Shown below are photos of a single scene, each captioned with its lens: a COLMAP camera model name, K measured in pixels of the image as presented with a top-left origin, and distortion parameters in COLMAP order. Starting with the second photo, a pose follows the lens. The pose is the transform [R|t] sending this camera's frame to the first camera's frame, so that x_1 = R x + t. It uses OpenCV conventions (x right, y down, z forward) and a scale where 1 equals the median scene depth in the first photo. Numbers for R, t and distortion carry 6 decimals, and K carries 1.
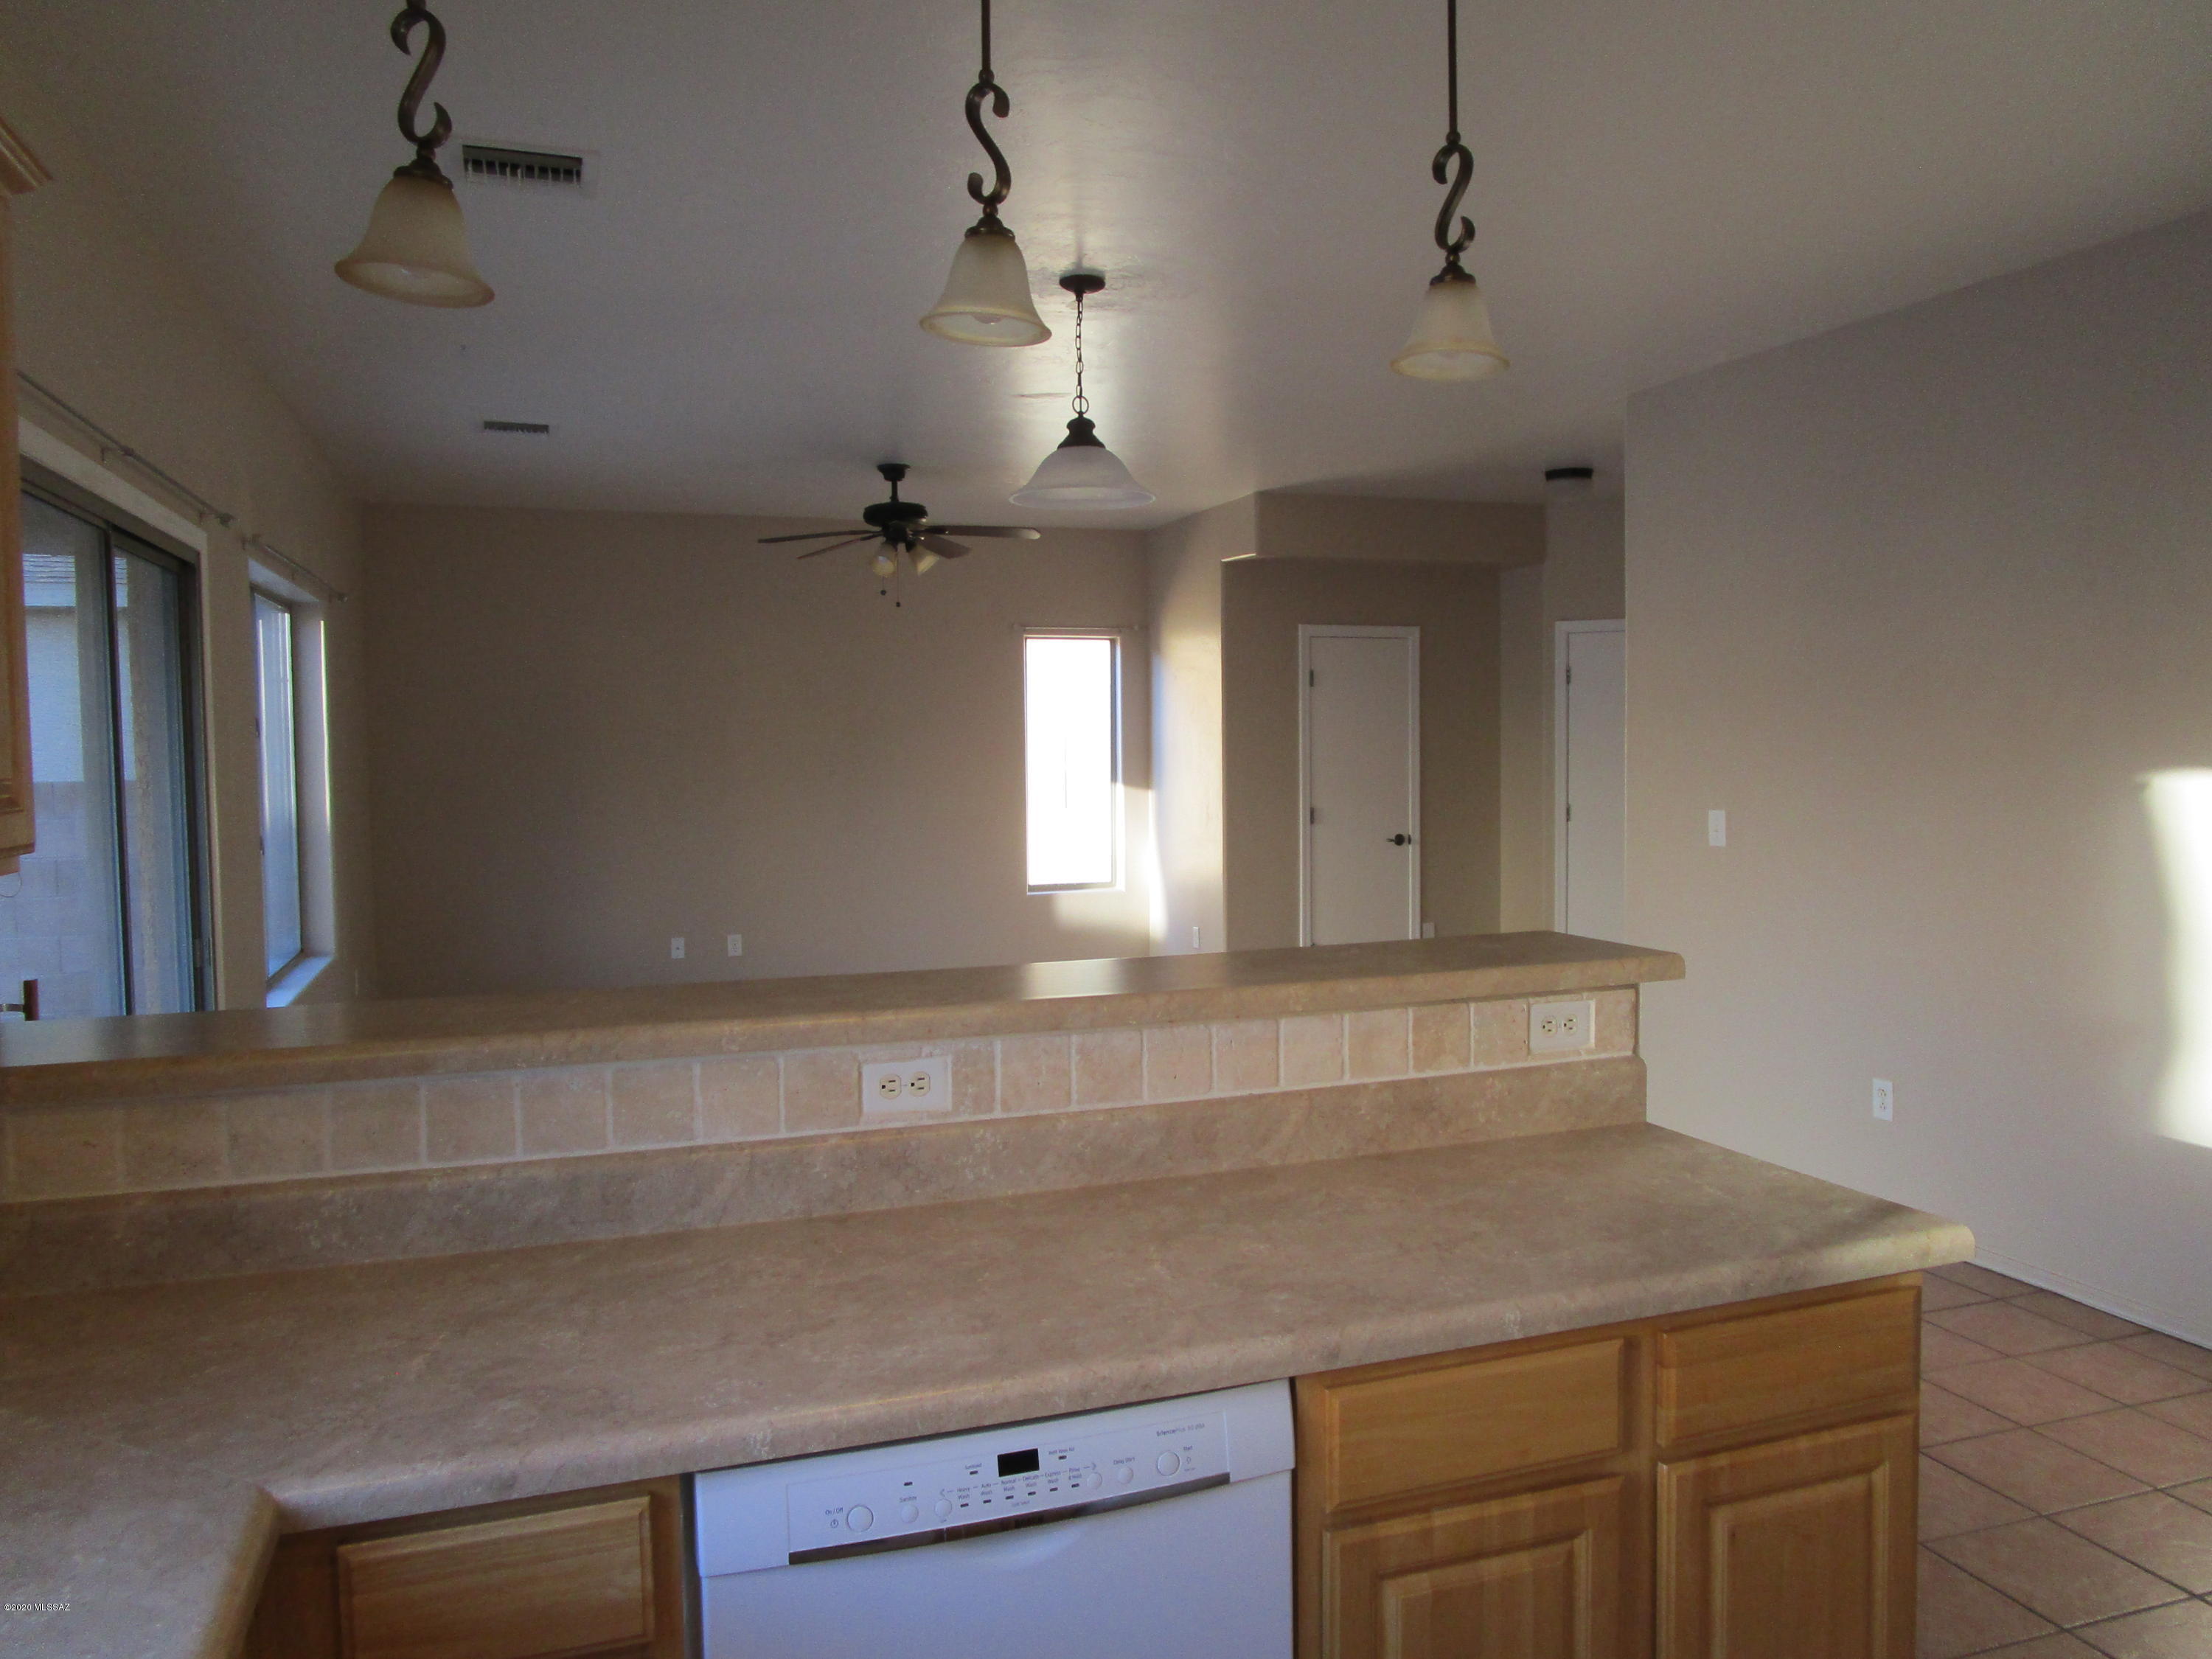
lens RADIAL K [[1571.7, 0, 1106.0], [0, 1571.7, 829.5], [0, 0, 1]] dist [-0.023586, 0.002904]
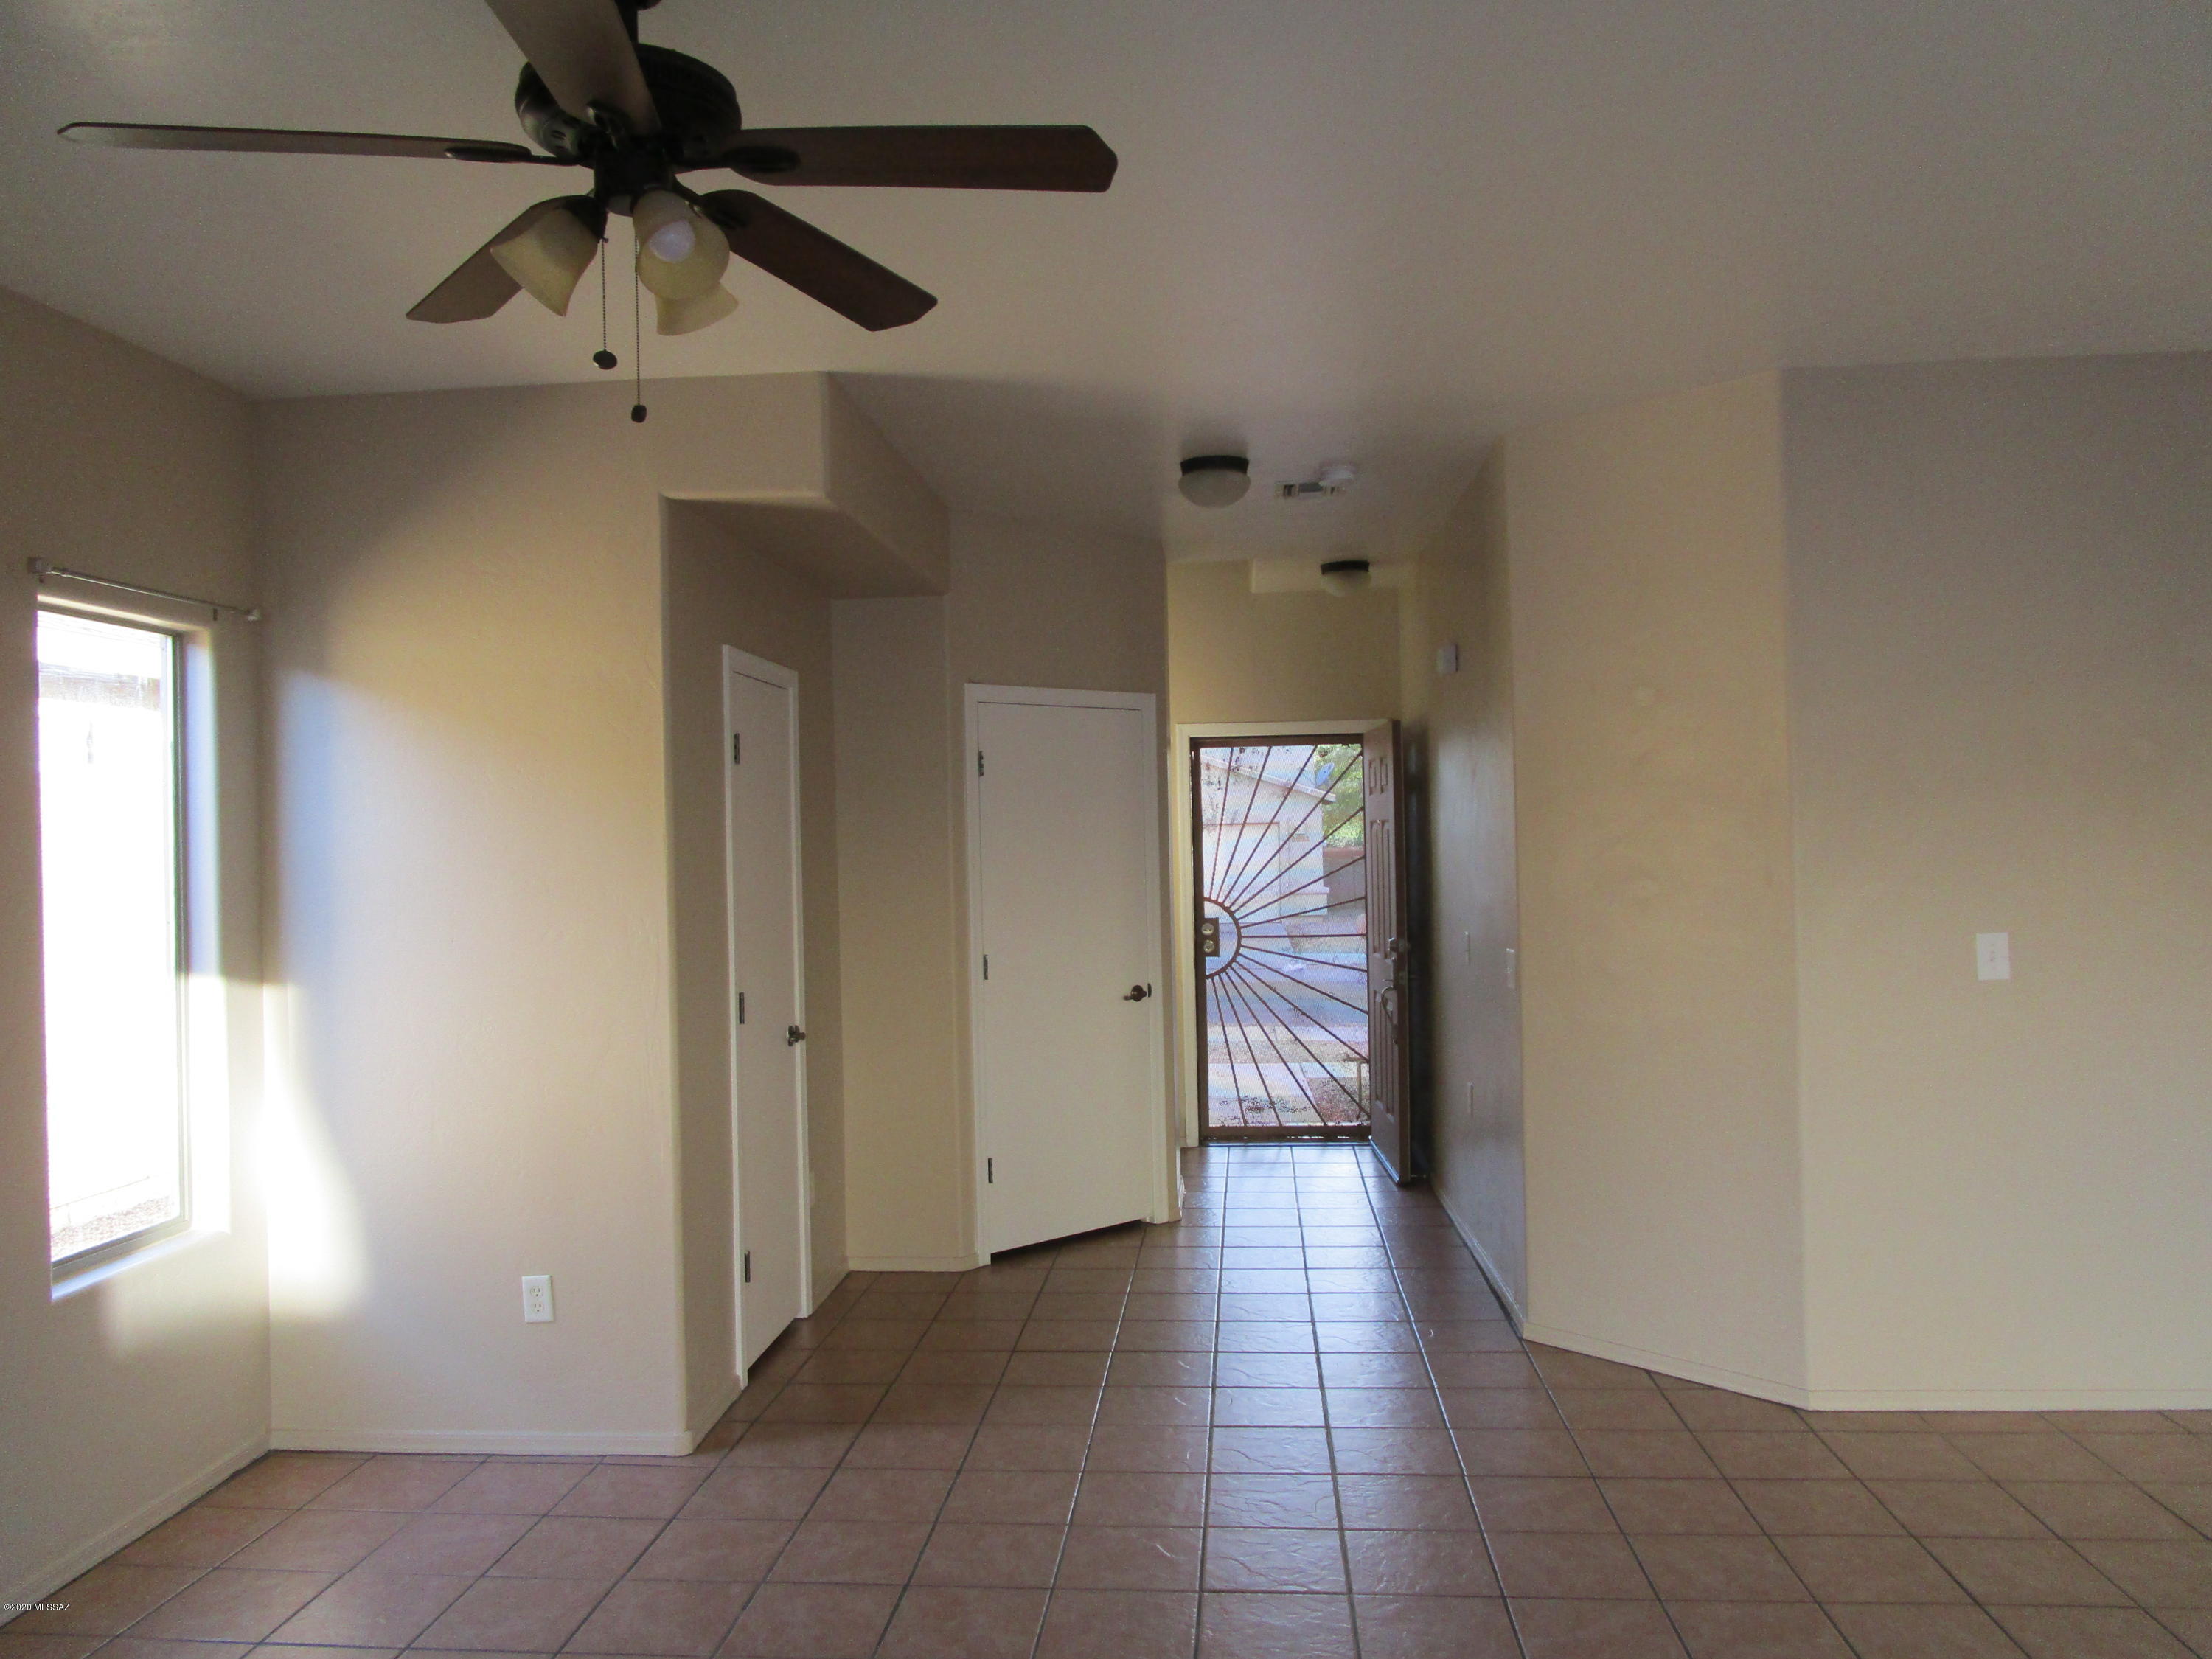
lens RADIAL K [[1615.1, 0, 1106.0], [0, 1615.1, 829.5], [0, 0, 1]] dist [0.006019, 0.002431]
pose [[0.405433, 0.010727, 0.914062, -0.296641], [0.069343, 0.996689, -0.042454, -0.034098], [-0.911491, 0.080596, 0.403347, 0.621765]]
